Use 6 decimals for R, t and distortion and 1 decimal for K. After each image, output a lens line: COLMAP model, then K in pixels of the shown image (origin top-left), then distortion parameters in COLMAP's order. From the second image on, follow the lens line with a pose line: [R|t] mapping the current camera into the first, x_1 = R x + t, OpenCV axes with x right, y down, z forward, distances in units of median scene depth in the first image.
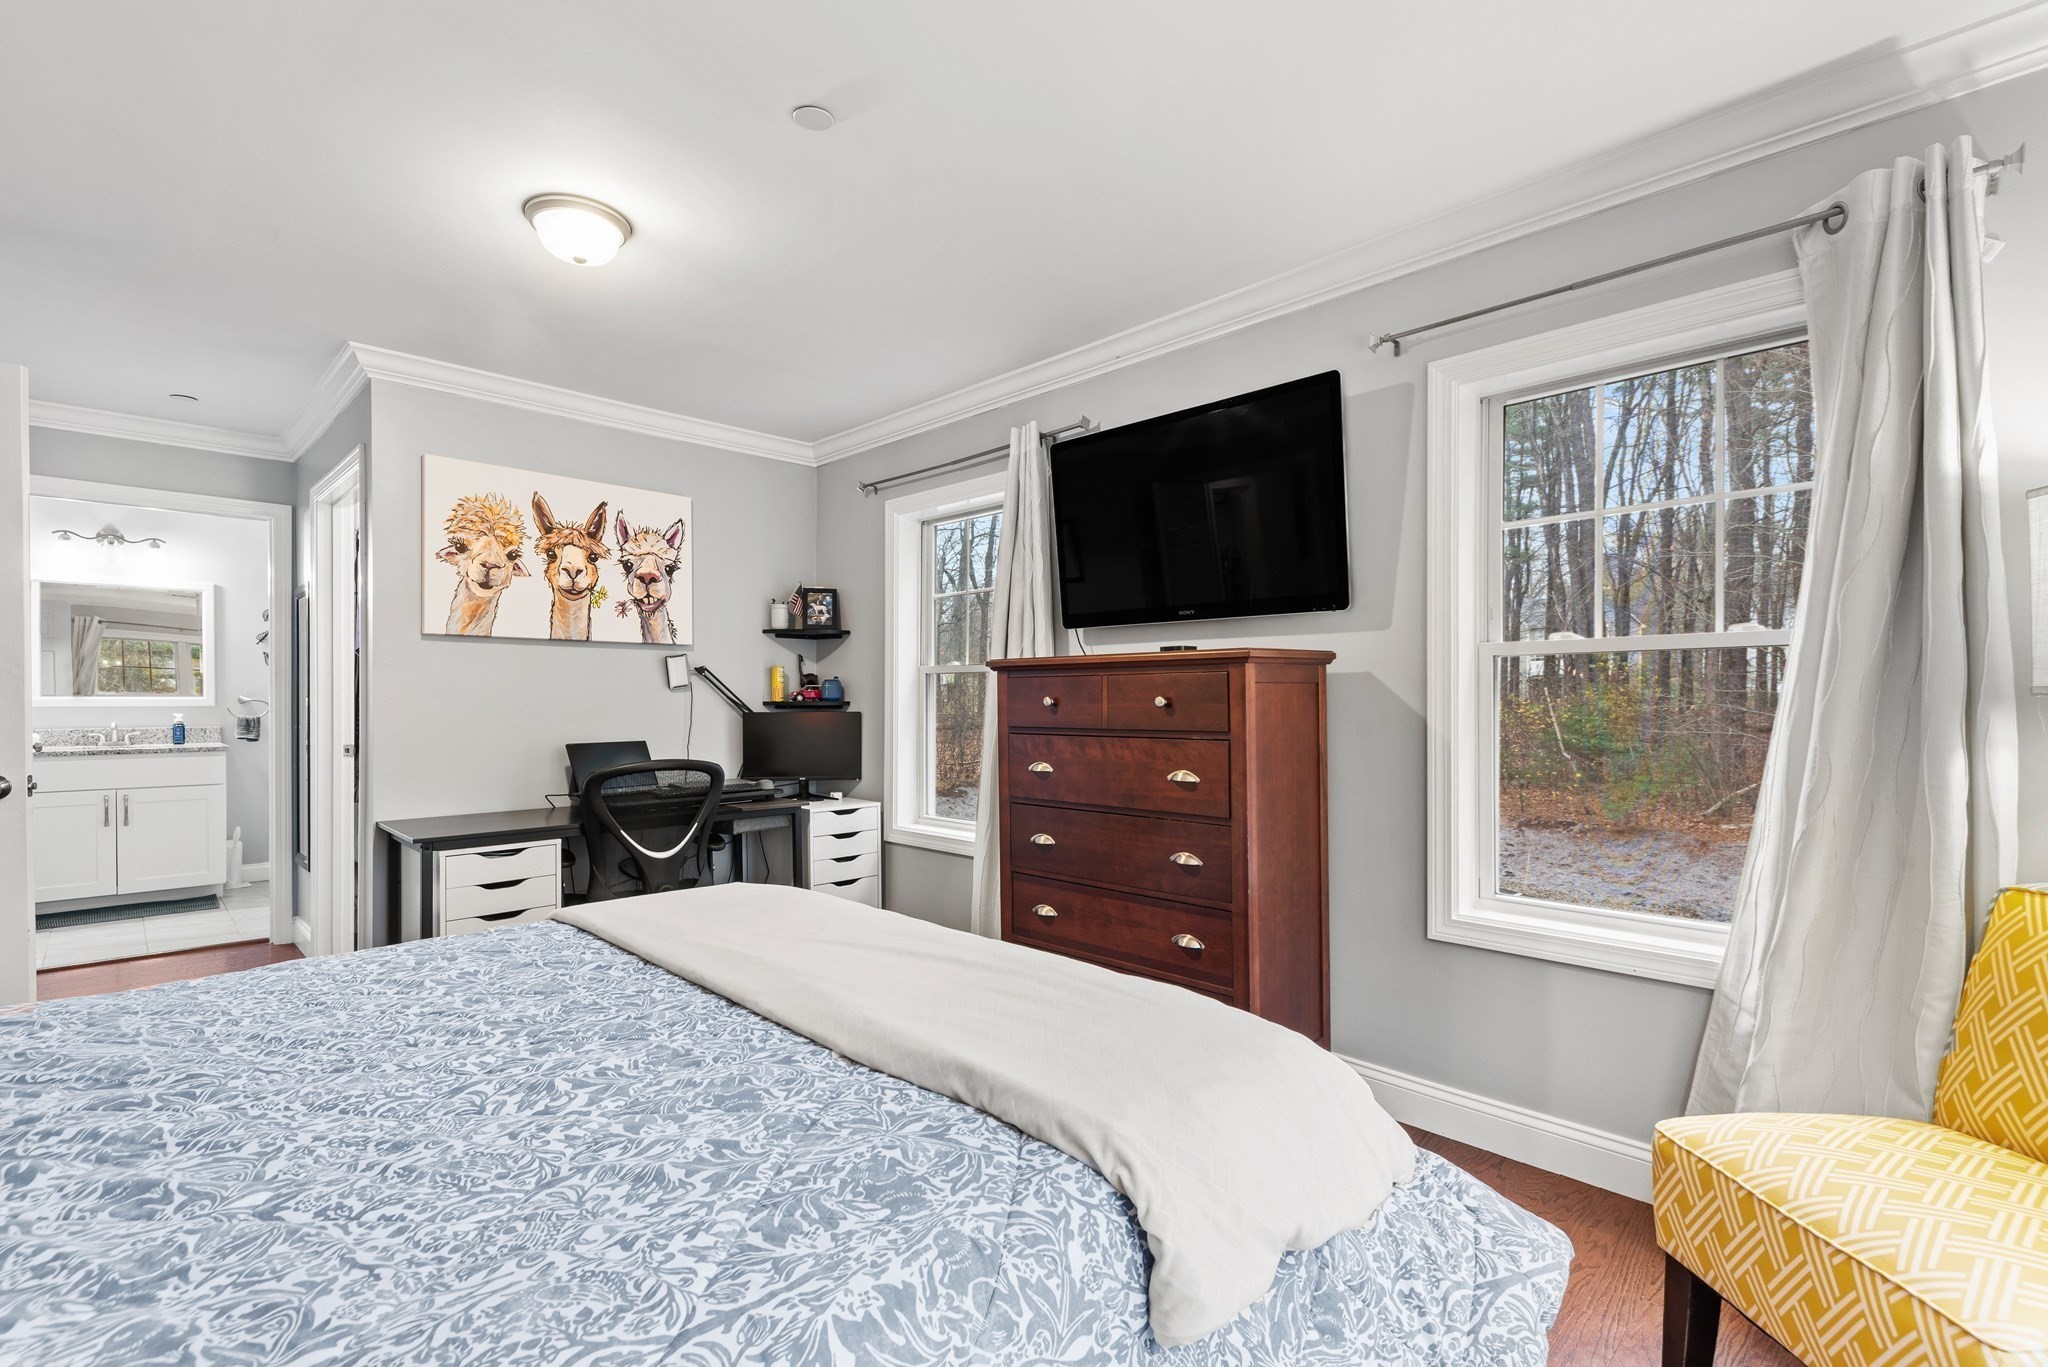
lens RADIAL K [[896.5, 0, 1029.3], [0, 896.5, 692.8], [0, 0, 1]] dist [0.025870, -0.013730]
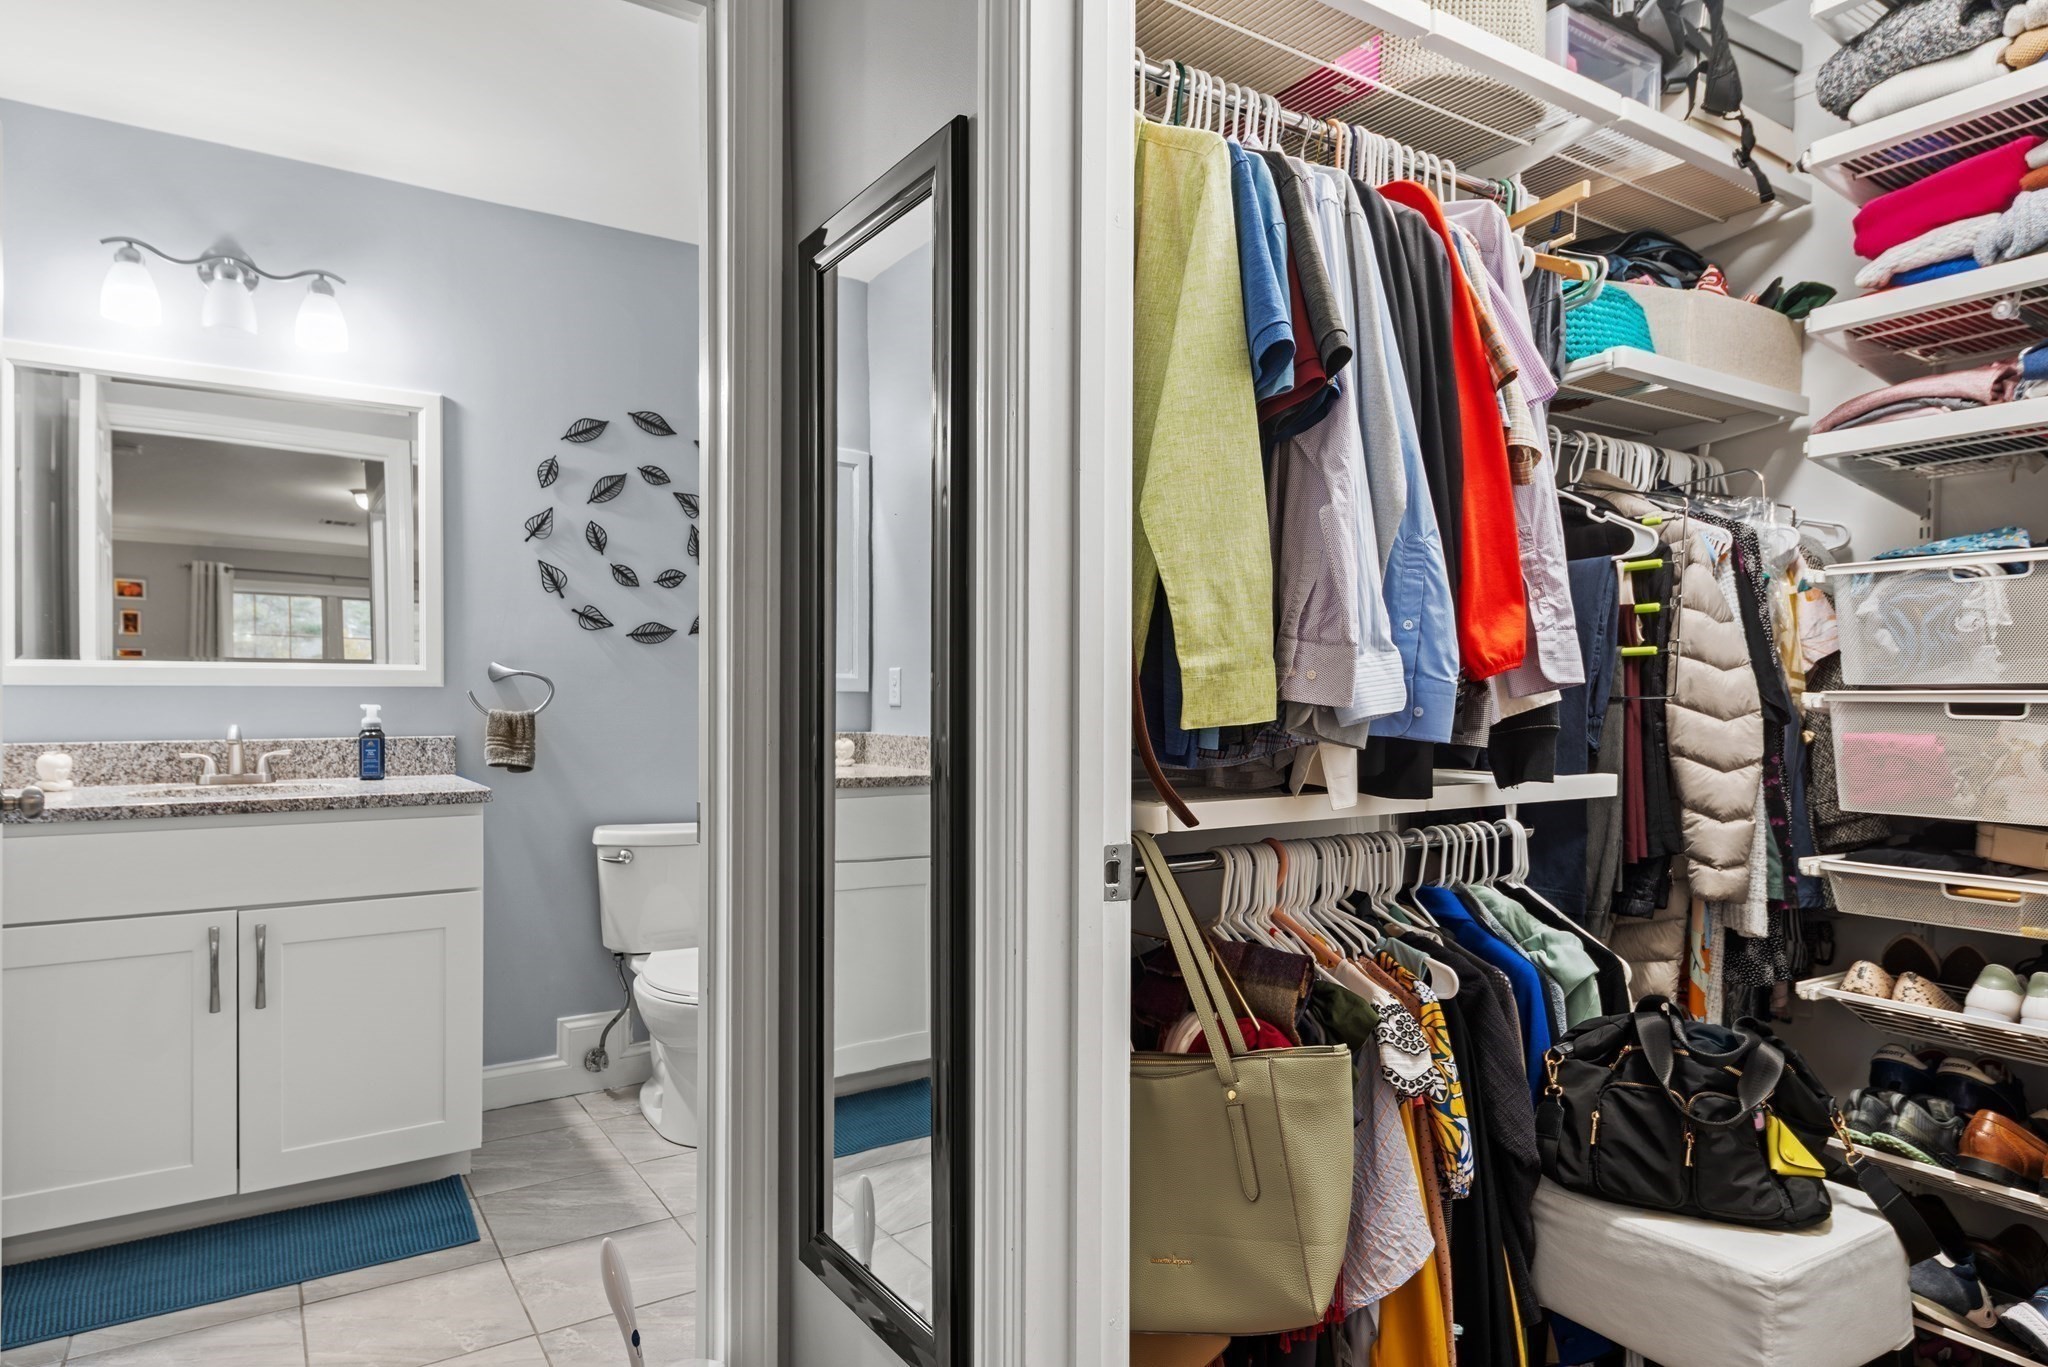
lens RADIAL K [[1212.6, 0, 1027.5], [0, 1212.6, 669.5], [0, 0, 1]] dist [0.047441, -0.026994]
pose [[0.976223, 0.001214, -0.216764, -0.547864], [-0.003227, 0.999955, -0.008933, 0.011574], [0.216743, 0.009420, 0.976183, 0.543261]]
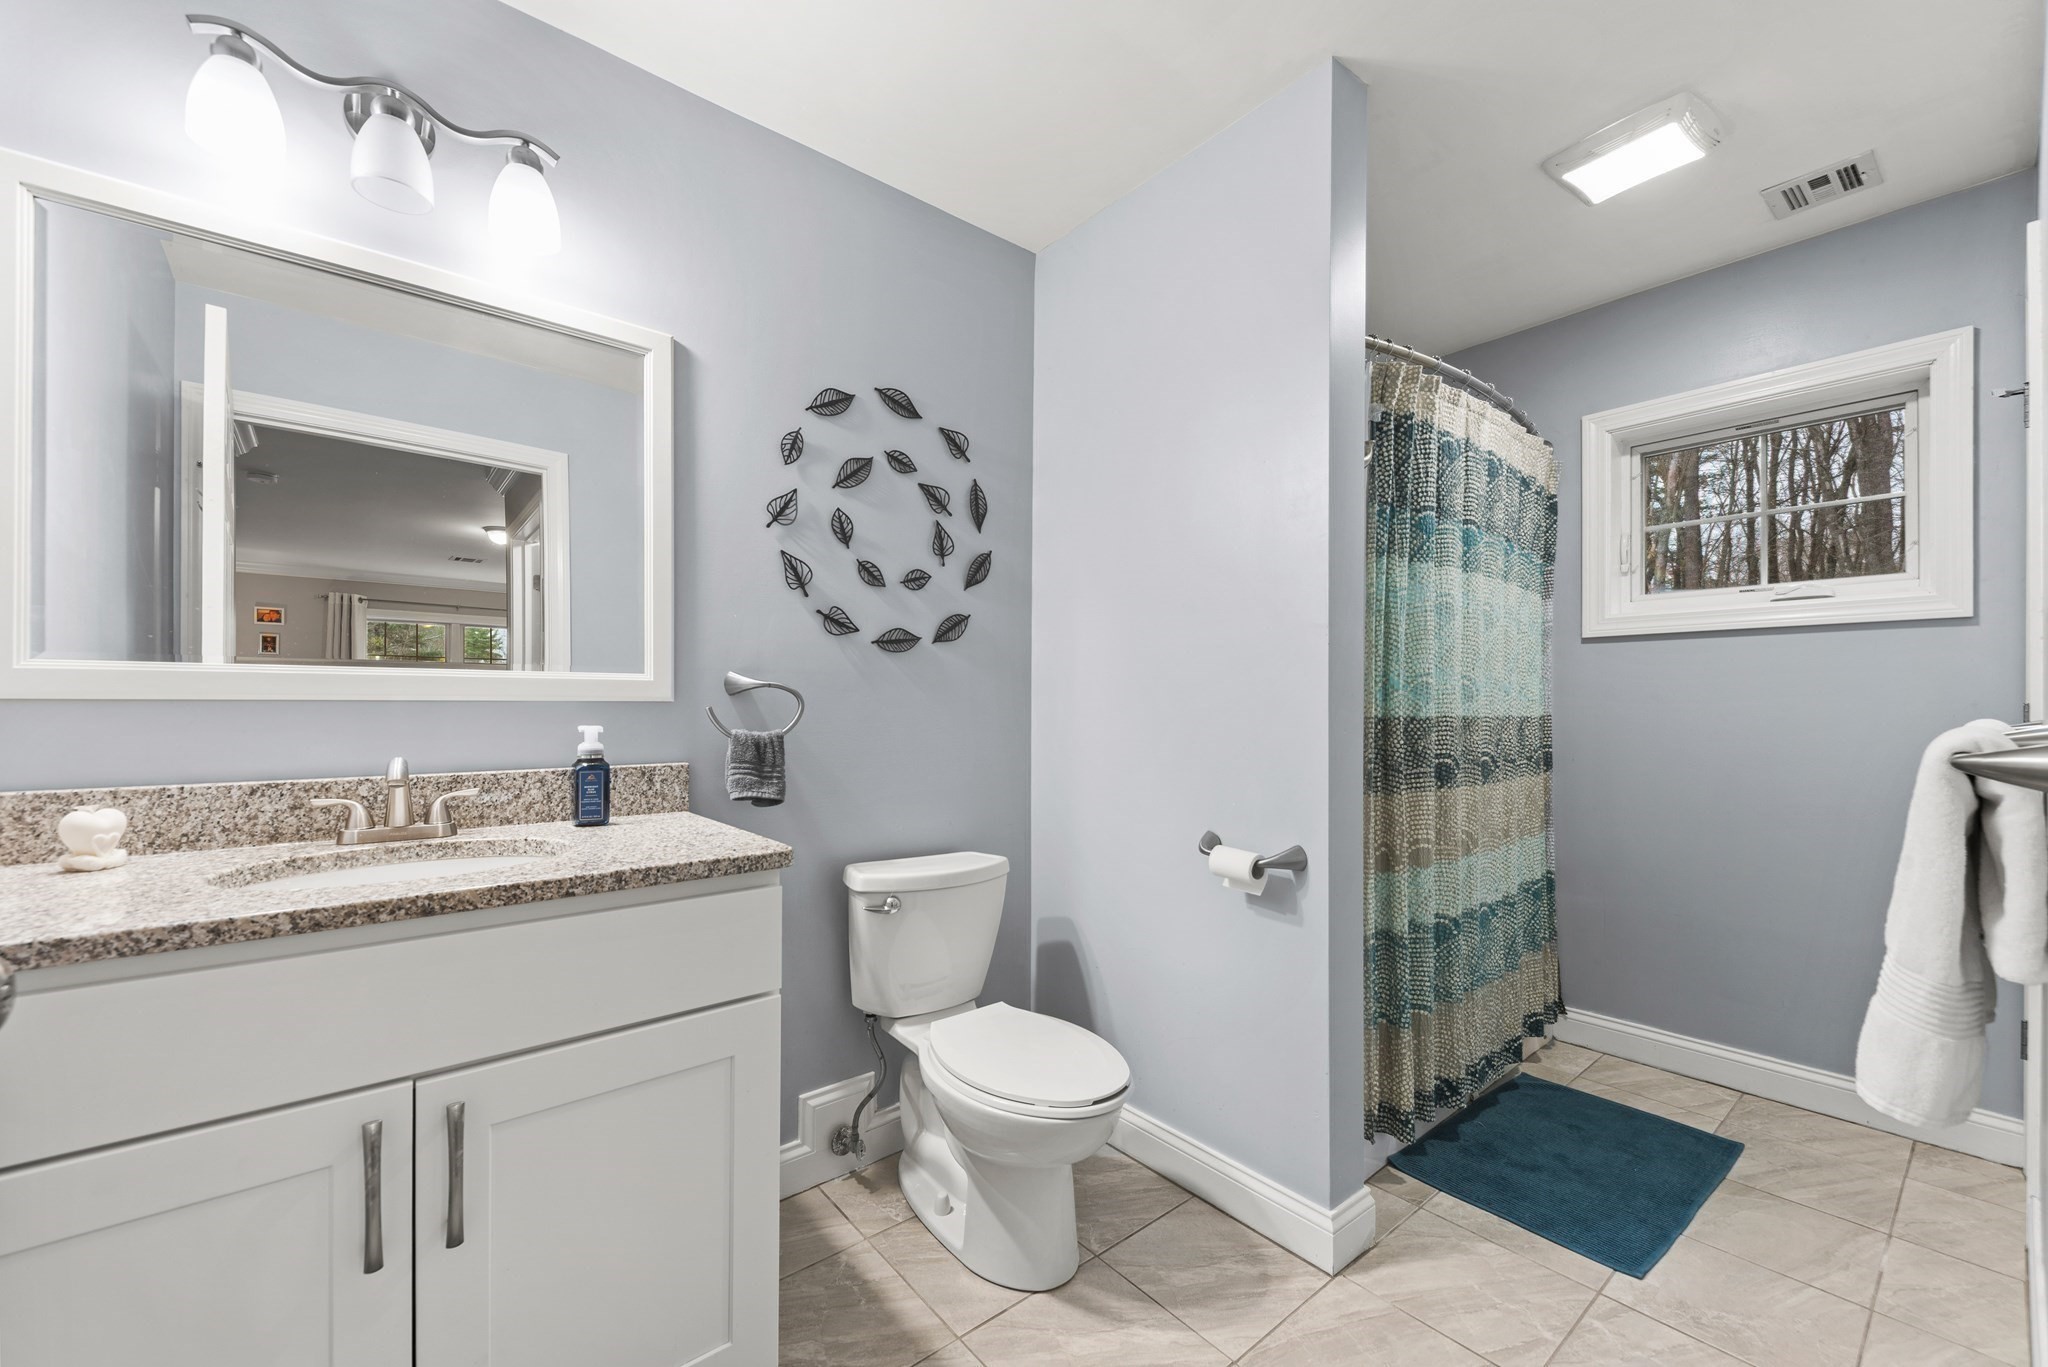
lens RADIAL K [[794.7, 0, 1024.0], [0, 794.7, 683.5], [0, 0, 1]] dist [0.026667, -0.010857]
pose [[0.994908, 0.001975, -0.100773, -0.788753], [-0.003606, 0.999865, -0.016005, 0.013073], [0.100727, 0.016287, 0.994781, 0.769114]]
